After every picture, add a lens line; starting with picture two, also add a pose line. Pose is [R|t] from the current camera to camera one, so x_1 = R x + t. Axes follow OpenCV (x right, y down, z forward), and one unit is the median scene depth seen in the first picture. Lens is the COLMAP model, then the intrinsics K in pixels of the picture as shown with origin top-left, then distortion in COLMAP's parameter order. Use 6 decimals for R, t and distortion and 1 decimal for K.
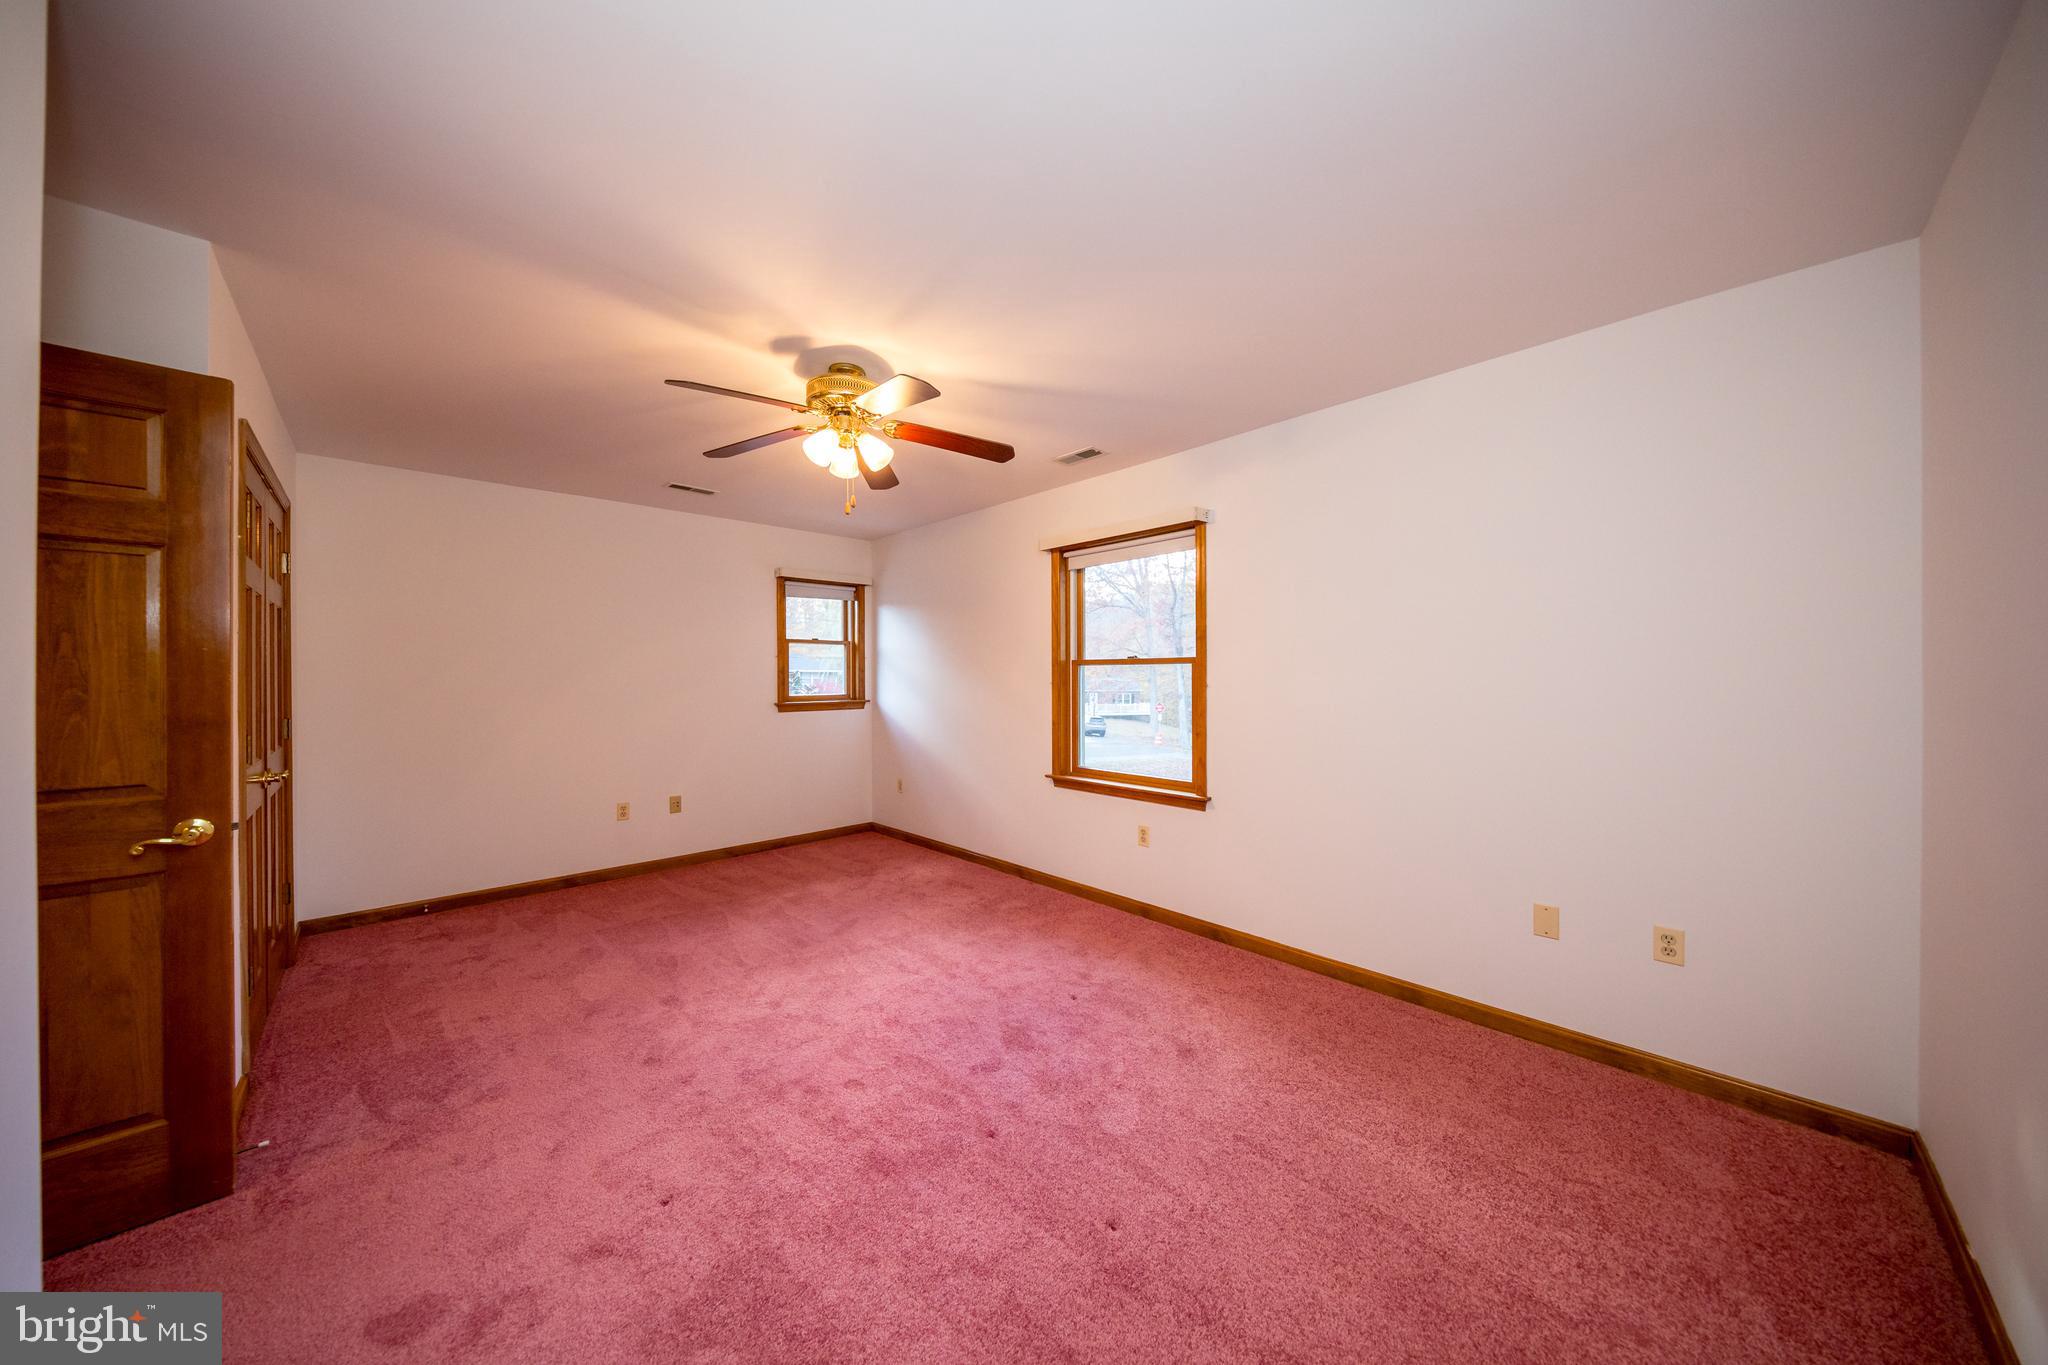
lens RADIAL K [[655.4, 0, 1018.1], [0, 655.4, 677.4], [0, 0, 1]] dist [0.000671, -0.000001]
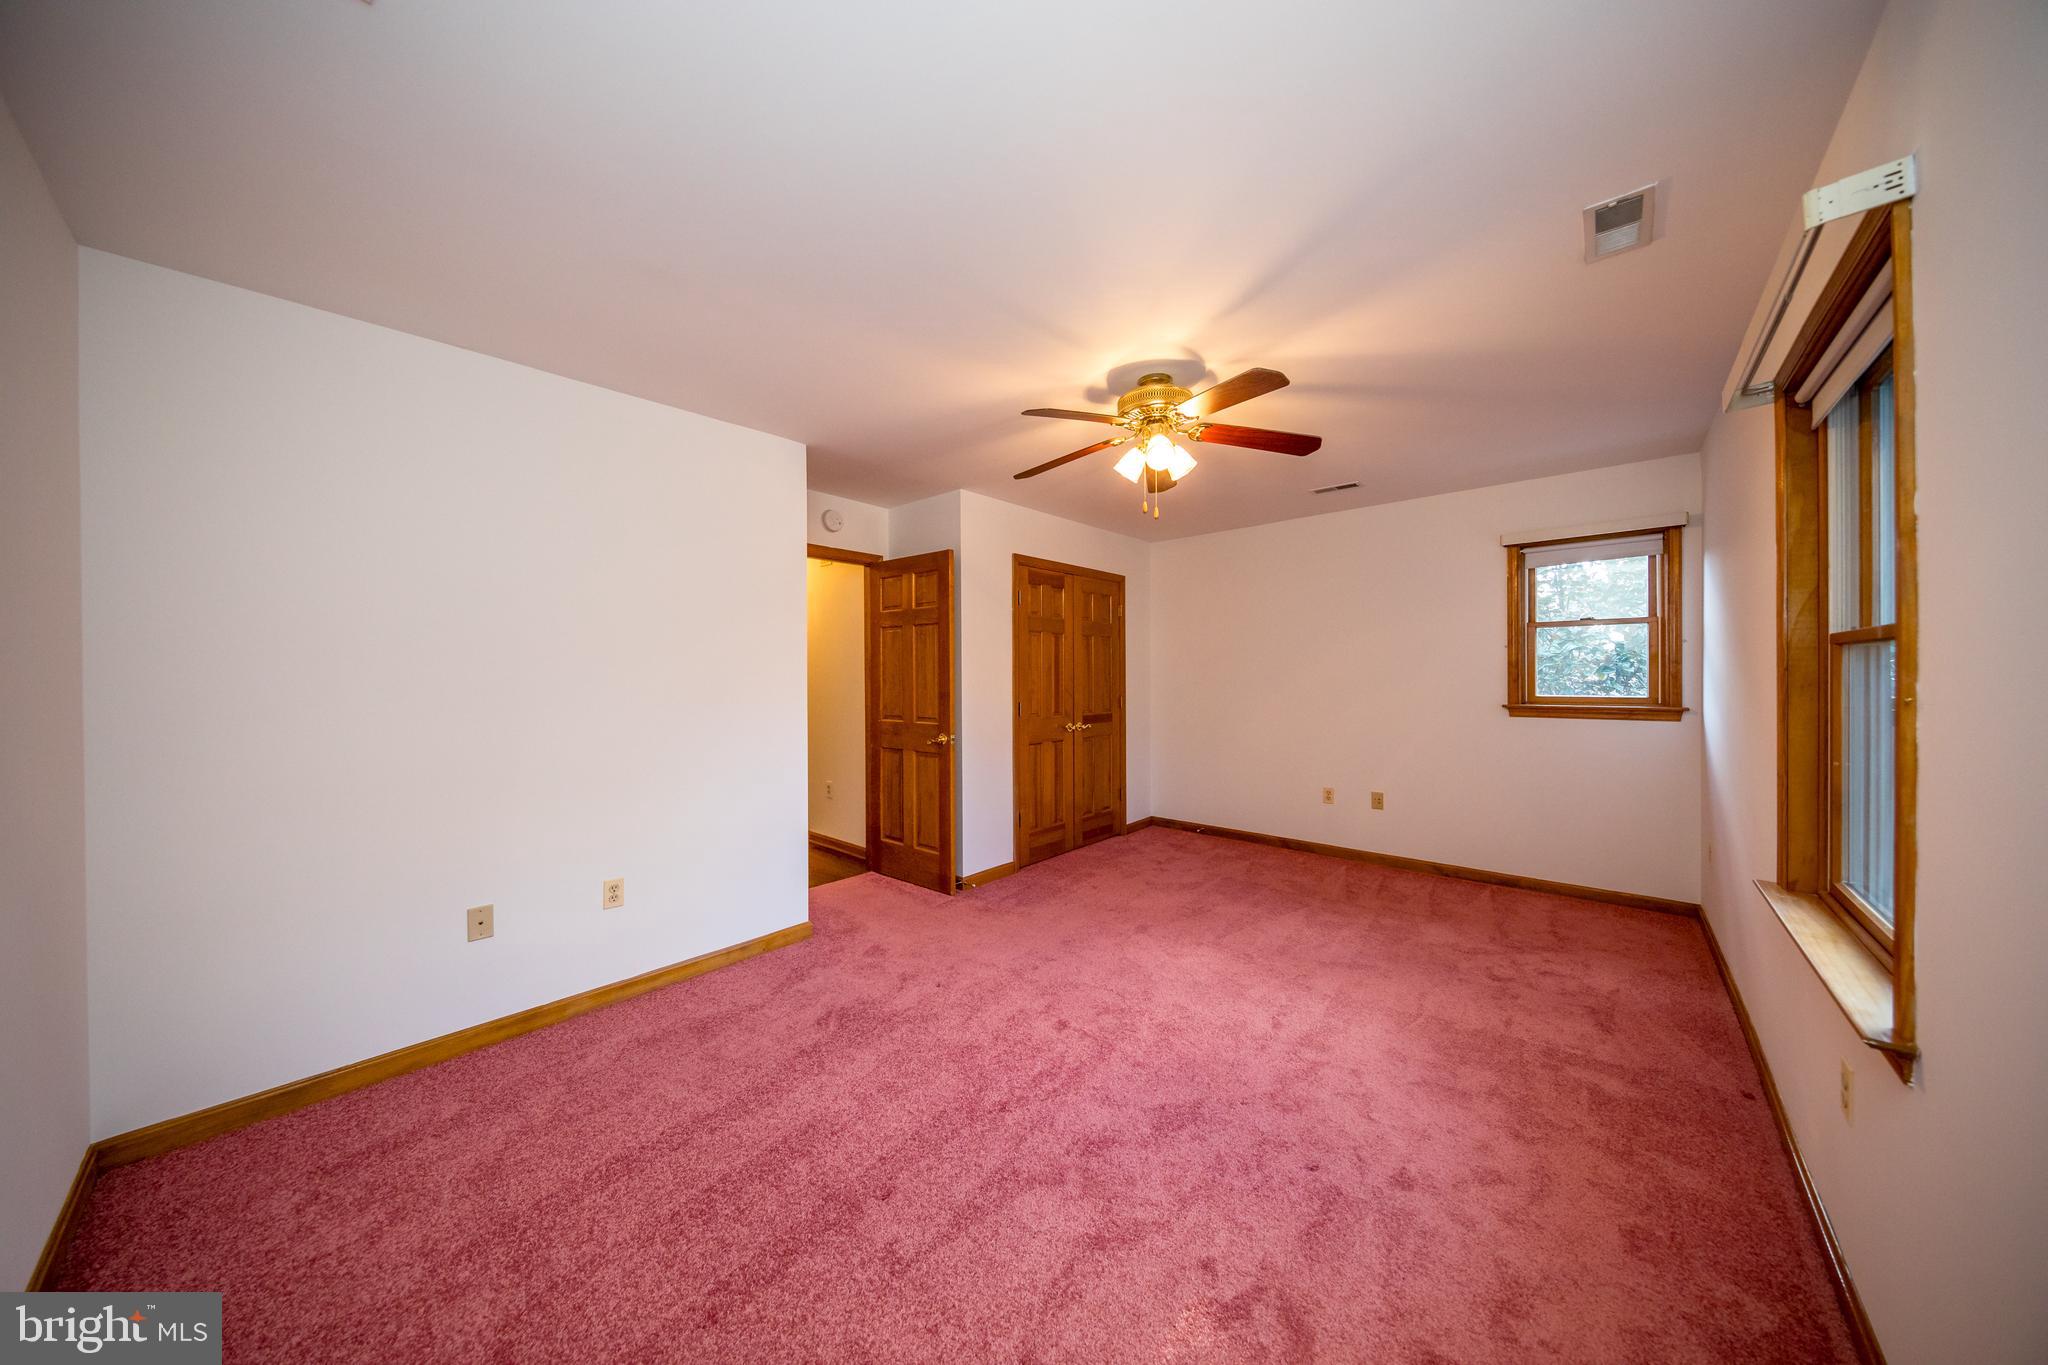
lens RADIAL K [[655.4, 0, 1040.8], [0, 655.4, 679.8], [0, 0, 1]] dist [0.000671, -0.000001]
pose [[0.089193, 0.011104, -0.995952, 0.478051], [0.005553, 0.999917, 0.011646, -0.004993], [0.995999, -0.006569, 0.089124, 0.455968]]
